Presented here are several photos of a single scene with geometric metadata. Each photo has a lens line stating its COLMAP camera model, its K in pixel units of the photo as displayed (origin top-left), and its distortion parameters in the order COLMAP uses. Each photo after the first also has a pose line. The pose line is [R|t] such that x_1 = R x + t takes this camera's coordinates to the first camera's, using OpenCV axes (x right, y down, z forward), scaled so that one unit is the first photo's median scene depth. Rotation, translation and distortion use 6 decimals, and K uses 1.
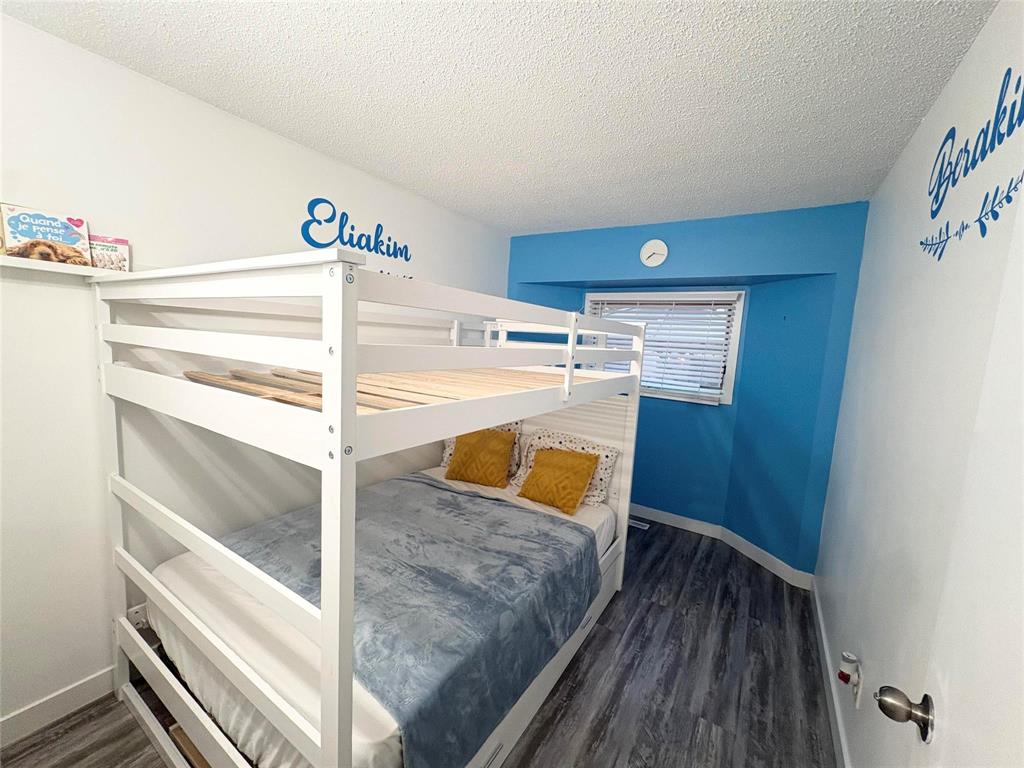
lens RADIAL K [[409.5, 0, 509.7], [0, 409.5, 384.6], [0, 0, 1]] dist [0.002457, 0.000005]
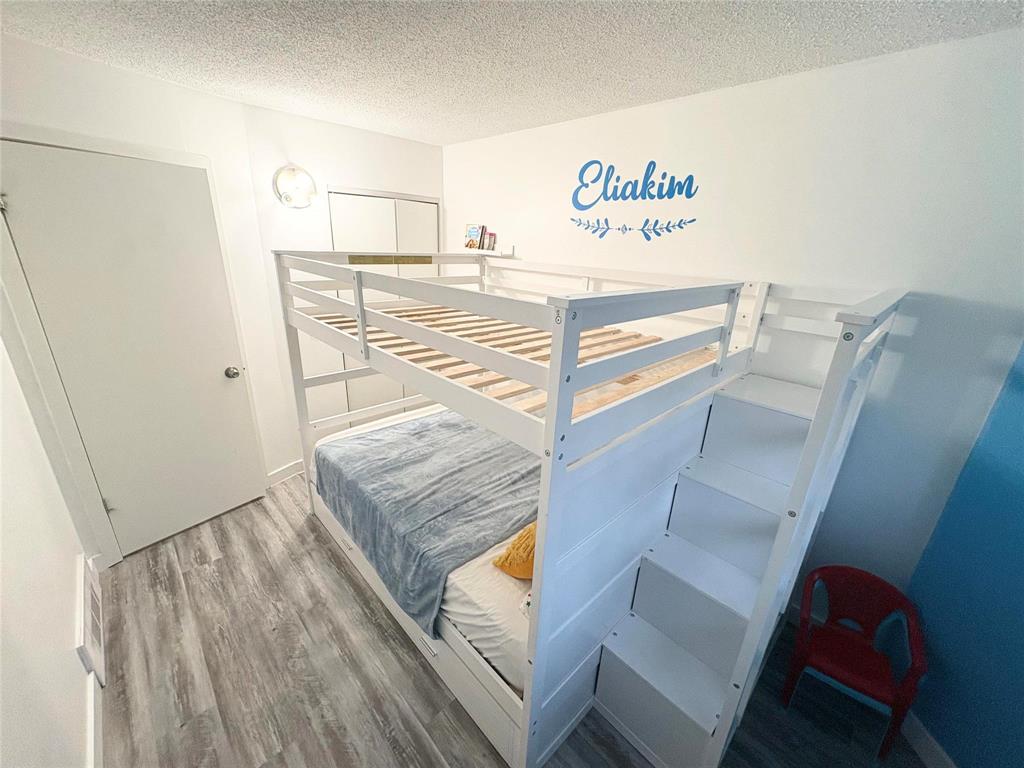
lens RADIAL K [[409.5, 0, 511.1], [0, 409.5, 386.6], [0, 0, 1]] dist [0.002457, 0.000005]
pose [[-0.227960, 0.260241, -0.938248, 0.711404], [-0.172282, 0.937634, 0.301929, -0.177688], [0.958308, 0.230471, -0.168908, 1.056763]]
